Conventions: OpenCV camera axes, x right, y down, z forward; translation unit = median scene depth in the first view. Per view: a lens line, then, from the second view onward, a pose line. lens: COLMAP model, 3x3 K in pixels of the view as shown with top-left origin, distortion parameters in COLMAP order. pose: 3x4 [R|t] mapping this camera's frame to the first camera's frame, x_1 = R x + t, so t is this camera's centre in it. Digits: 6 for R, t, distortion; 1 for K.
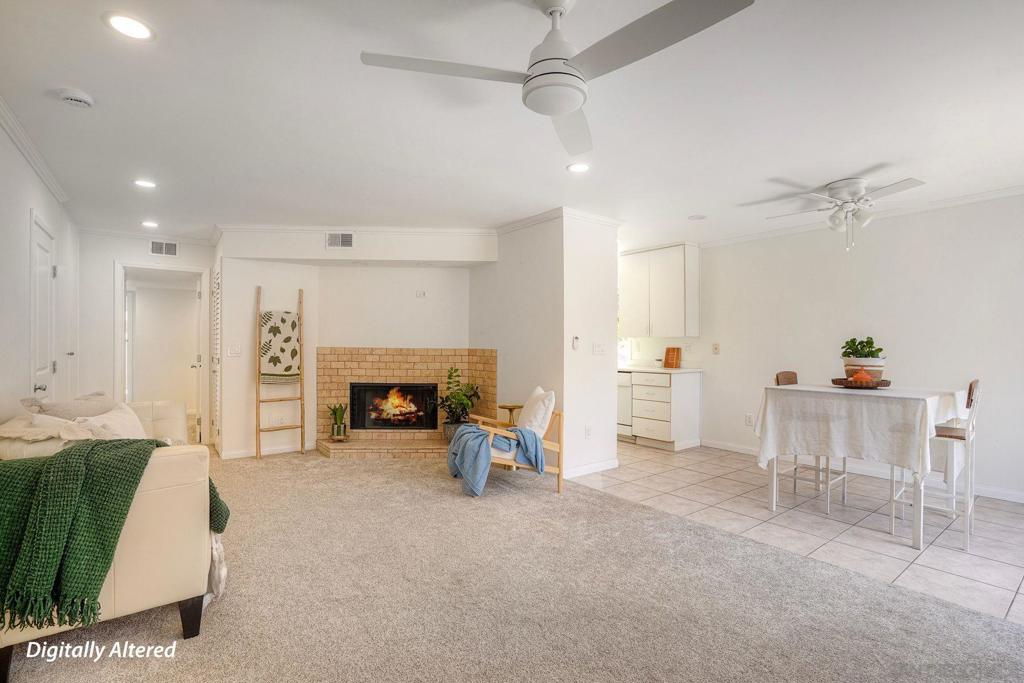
lens RADIAL K [[476.0, 0, 505.9], [0, 476.0, 343.6], [0, 0, 1]] dist [-0.055761, 0.020024]
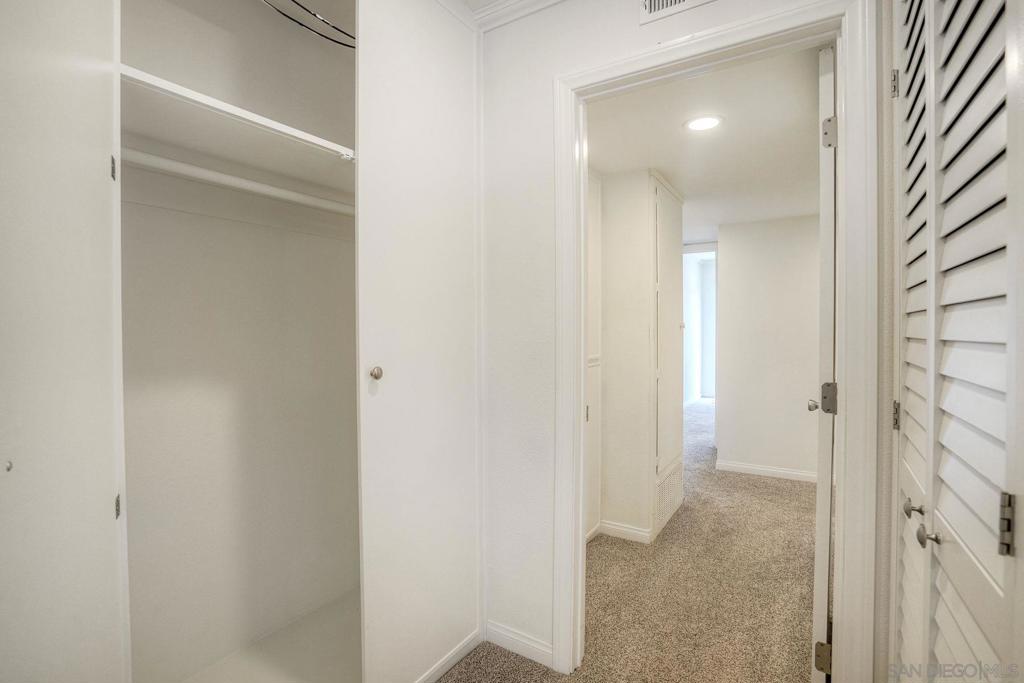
lens RADIAL K [[476.0, 0, 505.9], [0, 476.0, 343.6], [0, 0, 1]] dist [-0.055761, 0.020024]
pose [[0.353844, 0.019343, -0.935104, -0.556844], [0.008947, 0.999670, 0.024064, -0.002692], [0.935262, -0.016881, 0.353555, 0.857847]]
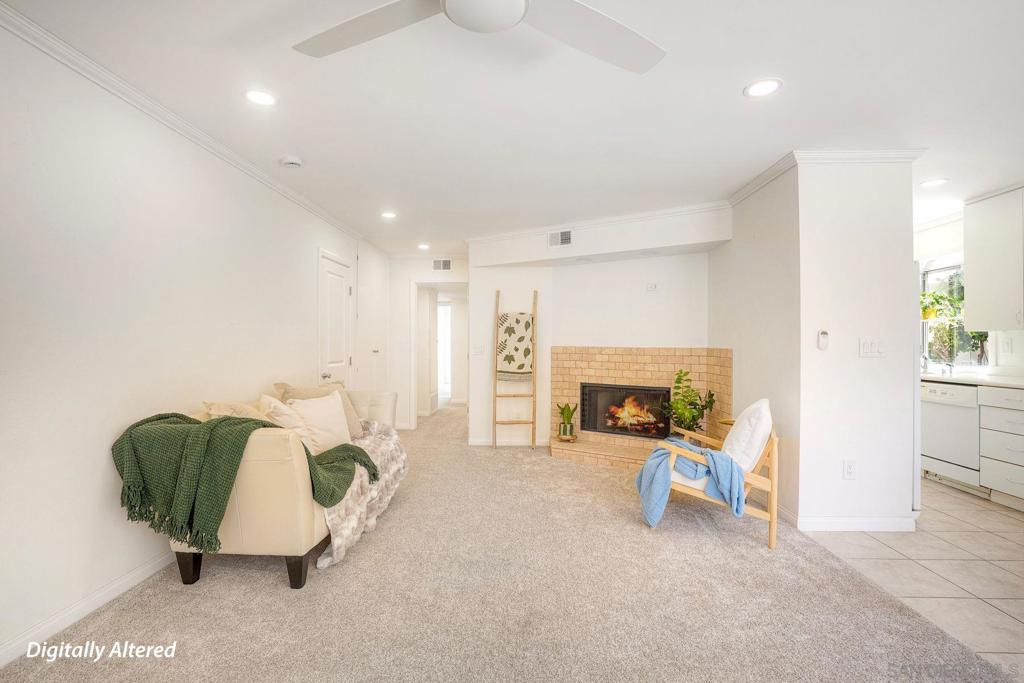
lens RADIAL K [[476.0, 0, 505.9], [0, 476.0, 343.6], [0, 0, 1]] dist [-0.055761, 0.020024]
pose [[0.776893, -0.004411, -0.629618, 0.184208], [0.005677, 0.999984, -0.000002, 0.001146], [0.629608, -0.003572, 0.776905, 0.148175]]
